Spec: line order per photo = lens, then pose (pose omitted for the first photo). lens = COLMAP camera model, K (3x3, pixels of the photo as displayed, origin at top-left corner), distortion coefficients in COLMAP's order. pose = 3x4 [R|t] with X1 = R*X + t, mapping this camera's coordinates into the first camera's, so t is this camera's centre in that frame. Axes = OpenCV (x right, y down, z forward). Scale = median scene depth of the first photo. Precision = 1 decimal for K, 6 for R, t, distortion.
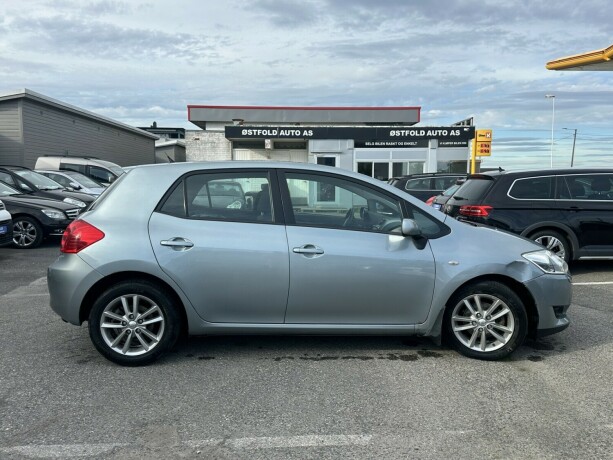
lens RADIAL K [[511.6, 0, 309.7], [0, 511.6, 230.1], [0, 0, 1]] dist [0.098156, -0.155986]
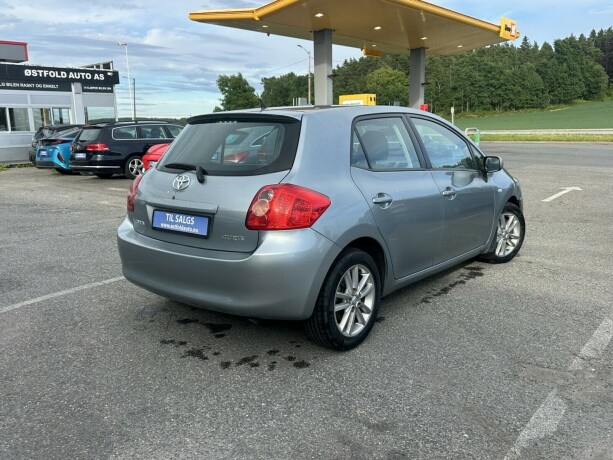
lens RADIAL K [[511.6, 0, 309.7], [0, 511.6, 230.1], [0, 0, 1]] dist [0.098156, -0.155986]
pose [[0.693290, -0.154565, 0.703888, -0.154438], [0.085940, 0.987491, 0.132195, -0.007891], [-0.715516, -0.031157, 0.697901, 0.074238]]
